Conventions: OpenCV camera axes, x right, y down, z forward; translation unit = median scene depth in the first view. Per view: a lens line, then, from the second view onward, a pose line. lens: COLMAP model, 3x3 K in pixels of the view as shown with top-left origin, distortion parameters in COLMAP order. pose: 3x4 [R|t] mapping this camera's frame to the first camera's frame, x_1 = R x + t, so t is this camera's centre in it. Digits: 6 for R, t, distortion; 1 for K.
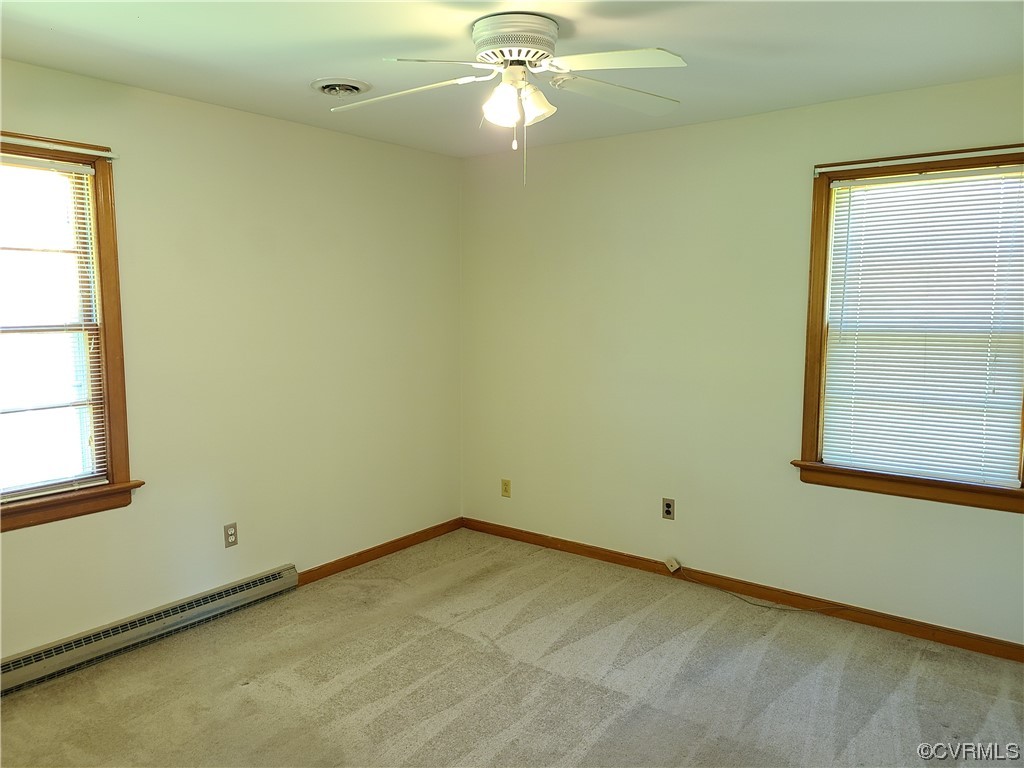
lens RADIAL K [[780.5, 0, 506.1], [0, 780.5, 386.8], [0, 0, 1]] dist [0.033598, -0.019791]
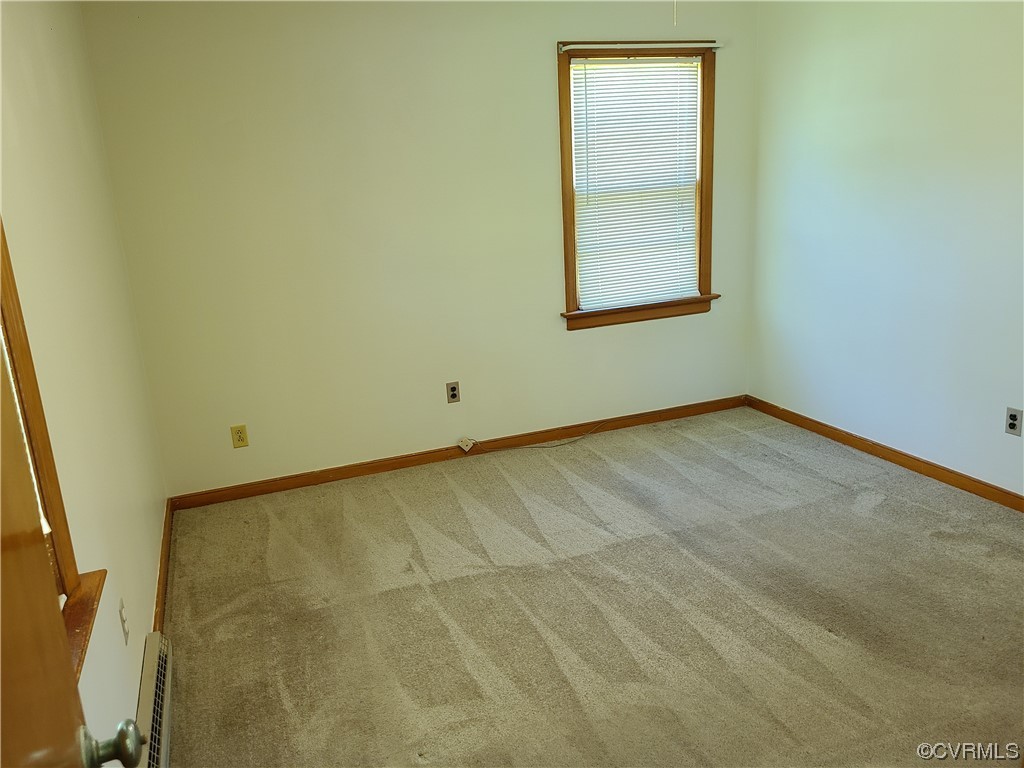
lens RADIAL K [[780.5, 0, 508.6], [0, 780.5, 379.0], [0, 0, 1]] dist [0.033598, -0.019791]
pose [[0.519249, -0.250274, 0.817156, -0.632112], [0.151988, 0.967960, 0.199883, -0.053511], [-0.840999, 0.020409, 0.540651, 0.458299]]
